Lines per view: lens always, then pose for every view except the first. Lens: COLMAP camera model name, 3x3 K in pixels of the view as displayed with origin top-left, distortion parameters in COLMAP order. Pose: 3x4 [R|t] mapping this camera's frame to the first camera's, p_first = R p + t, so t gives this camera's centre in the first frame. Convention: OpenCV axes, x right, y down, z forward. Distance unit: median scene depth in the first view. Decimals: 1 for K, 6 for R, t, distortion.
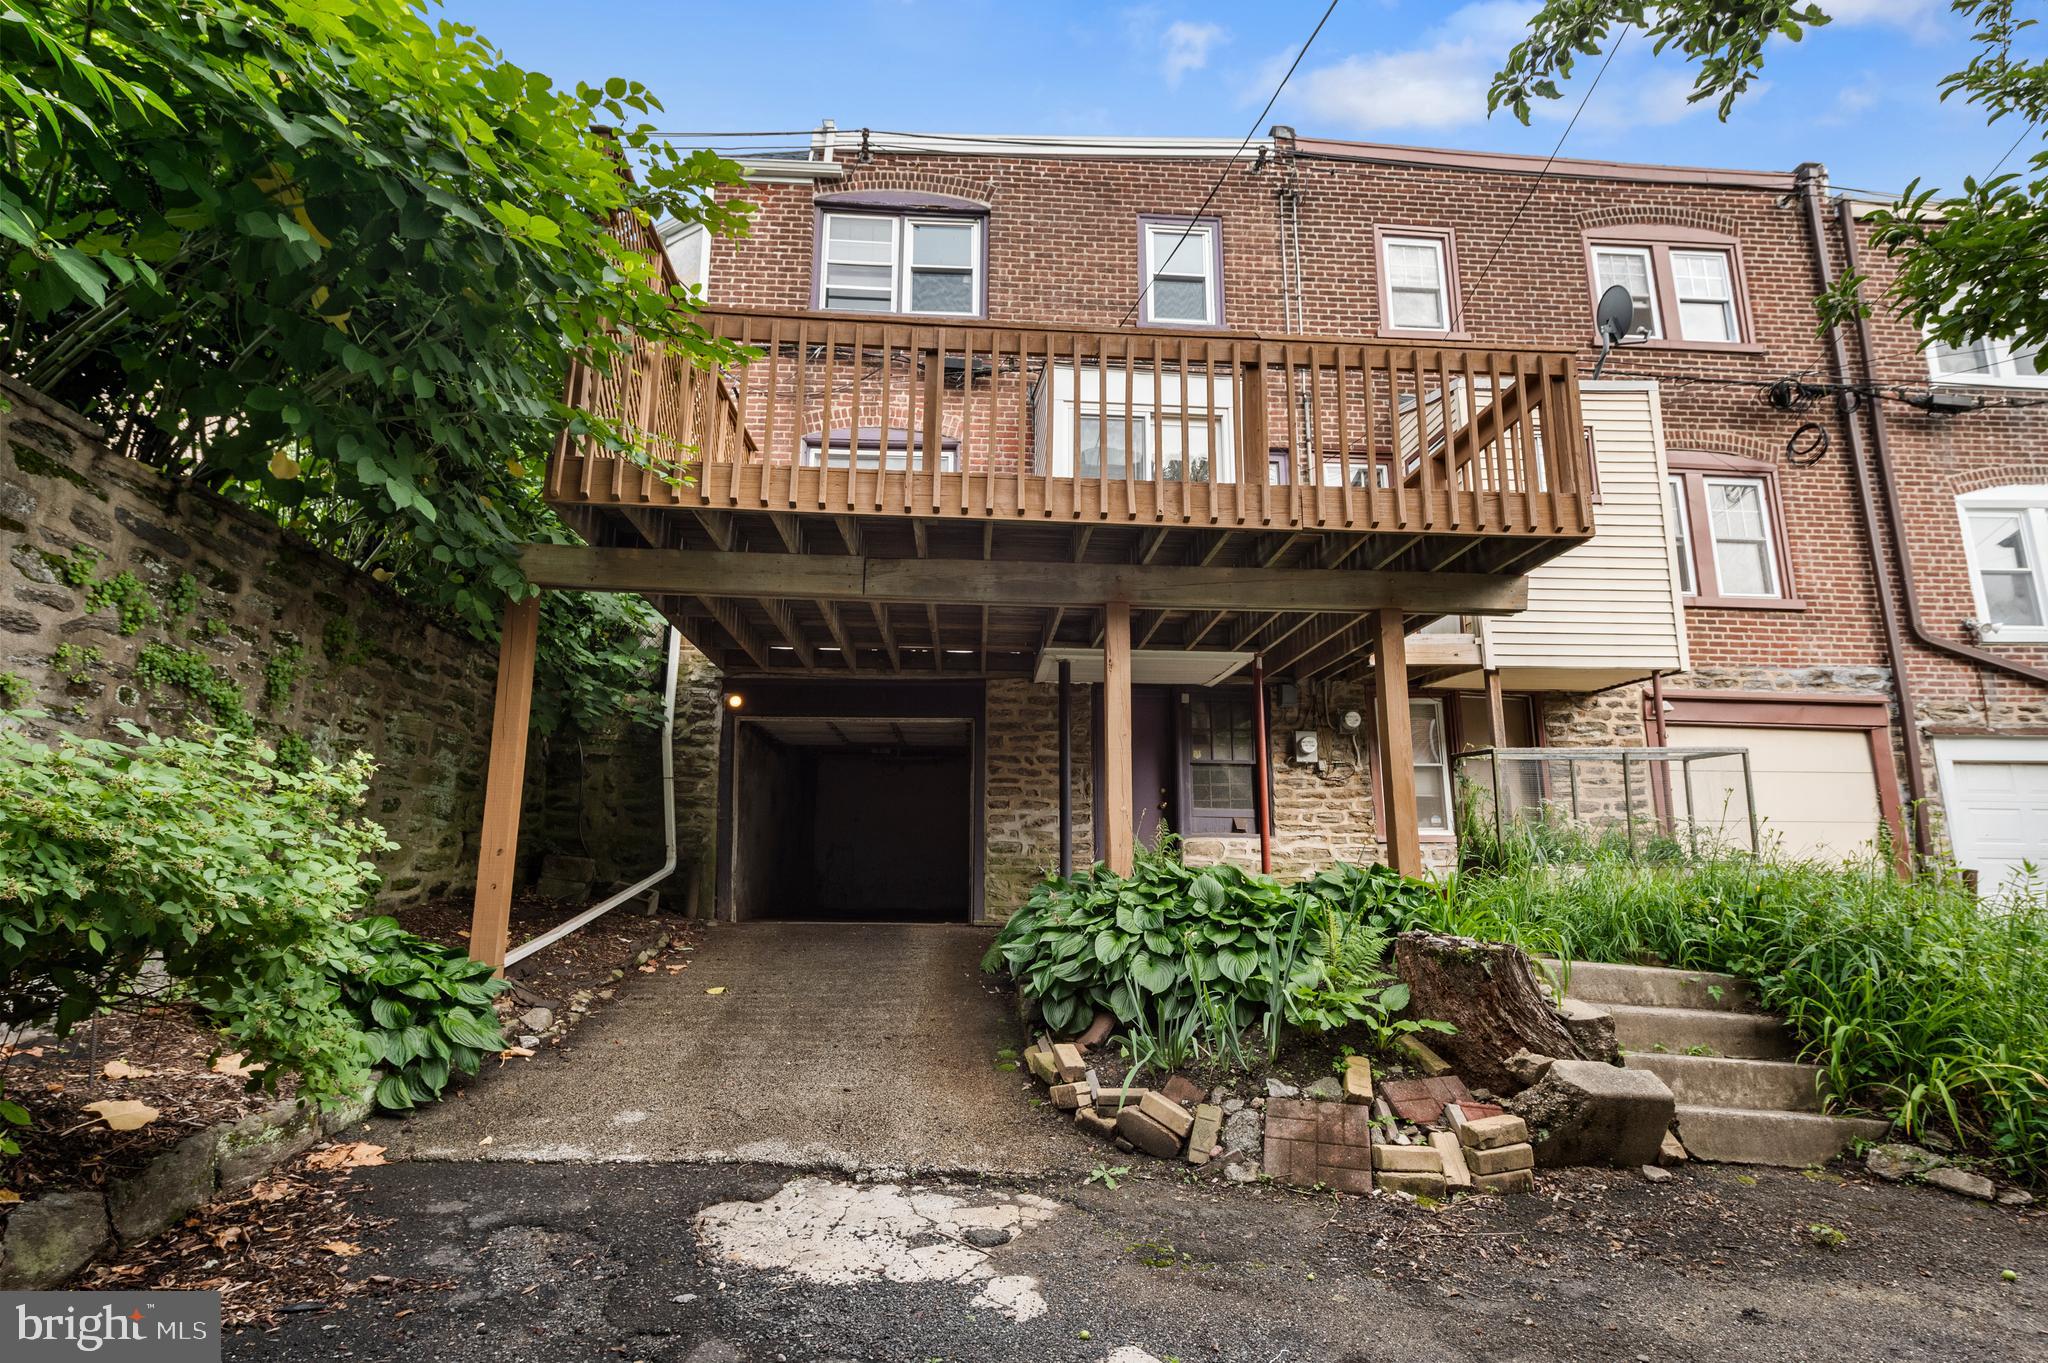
lens RADIAL K [[975.5, 0, 1022.1], [0, 975.5, 688.5], [0, 0, 1]] dist [0.013777, -0.008169]
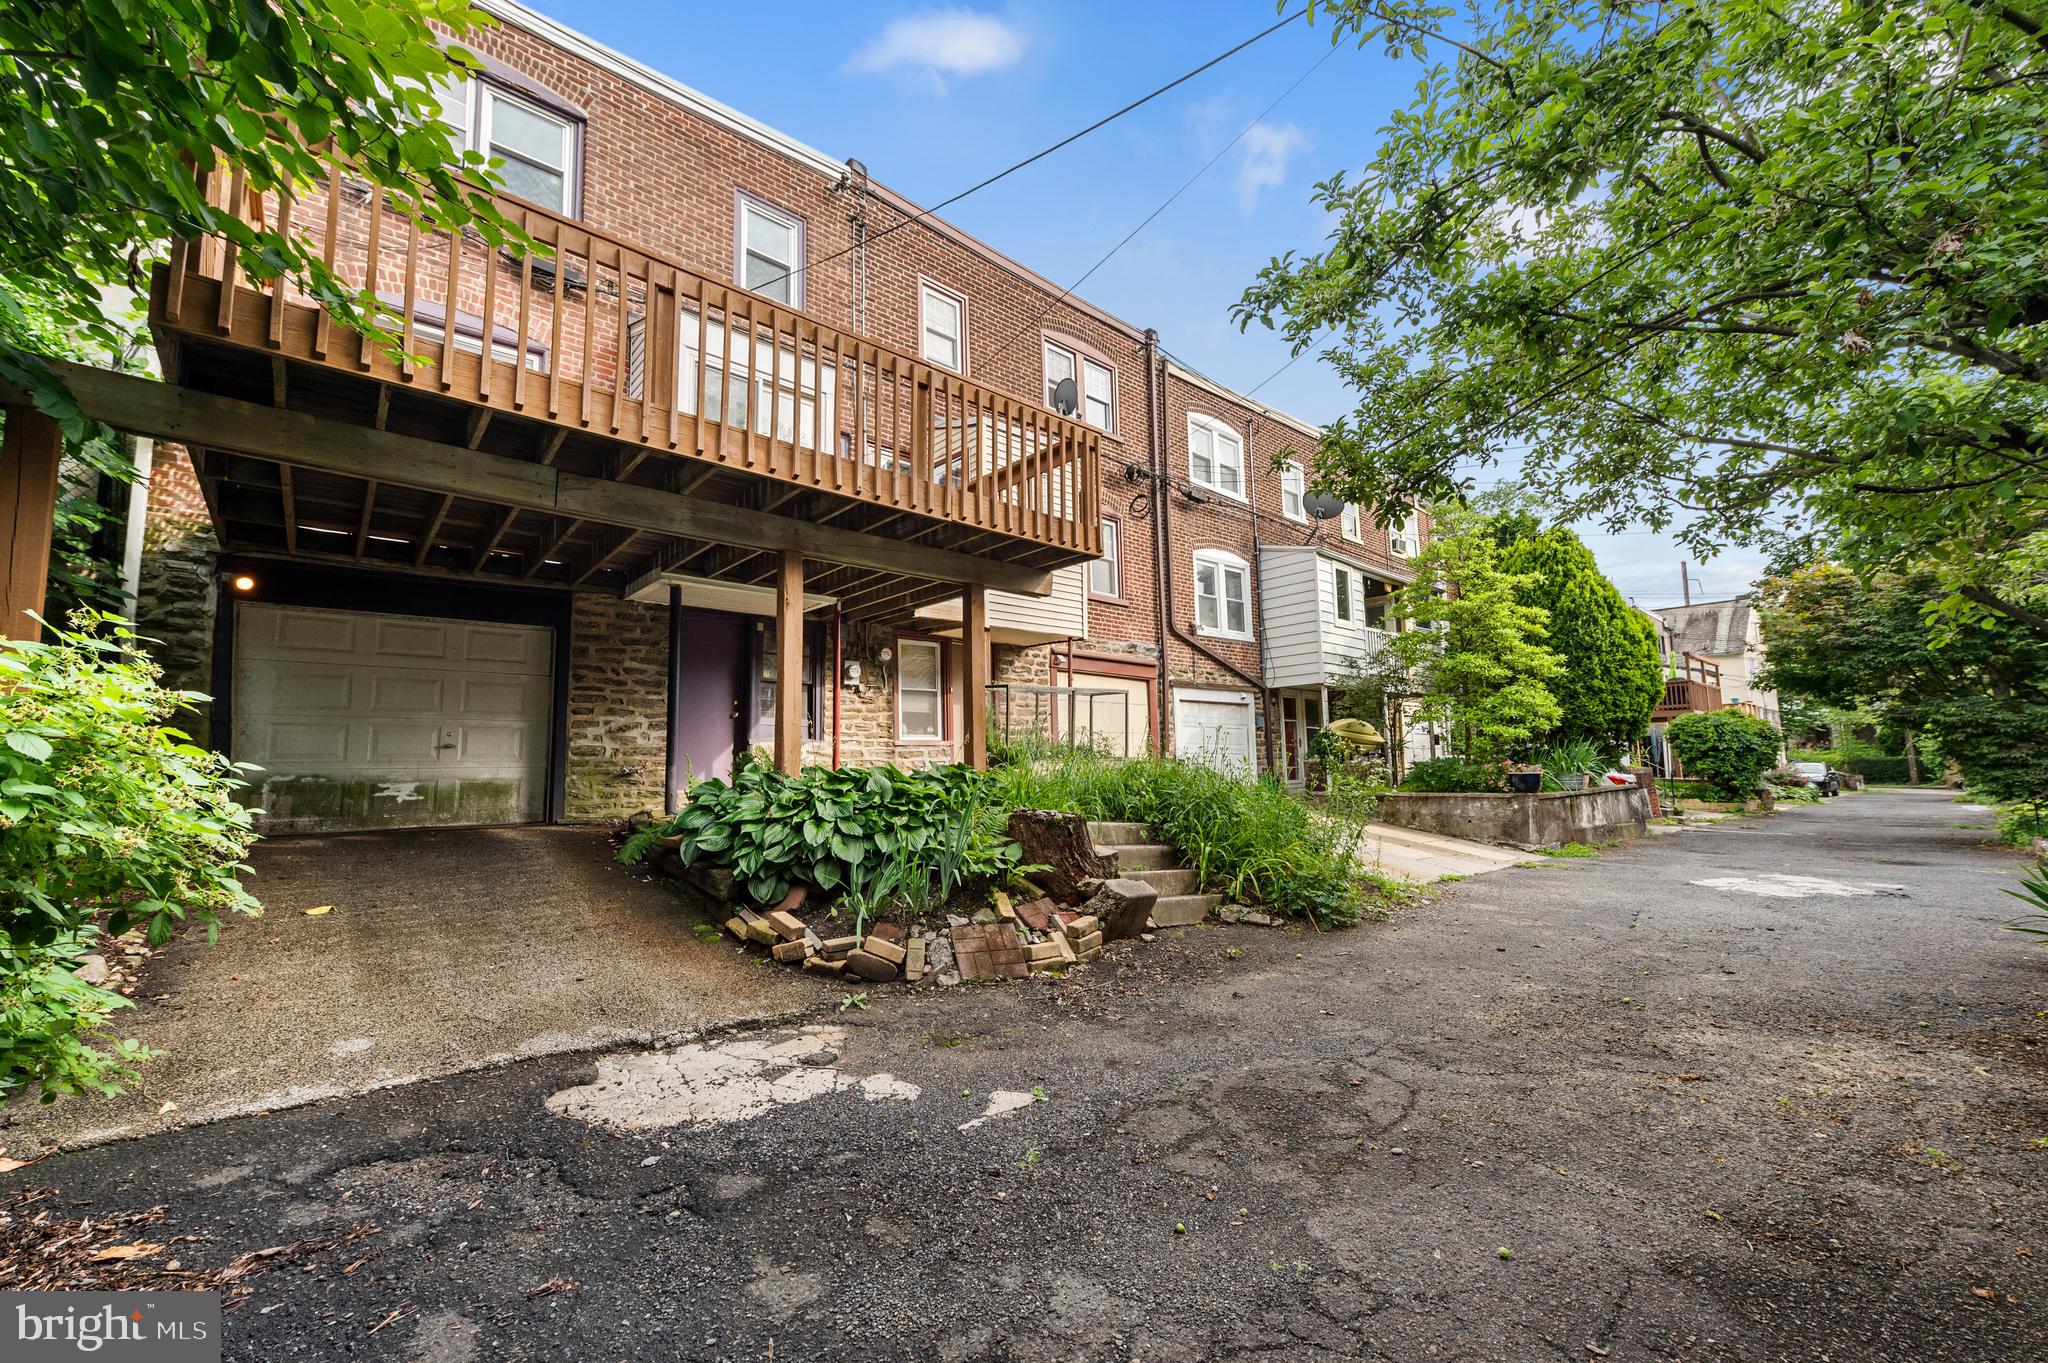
lens RADIAL K [[797.9, 0, 1025.4], [0, 797.9, 689.6], [0, 0, 1]] dist [0.014713, -0.005567]
pose [[0.792009, 0.042084, 0.609057, -0.190051], [-0.098358, 0.993385, 0.059263, -0.003855], [-0.602534, -0.106842, 0.790909, 0.022722]]
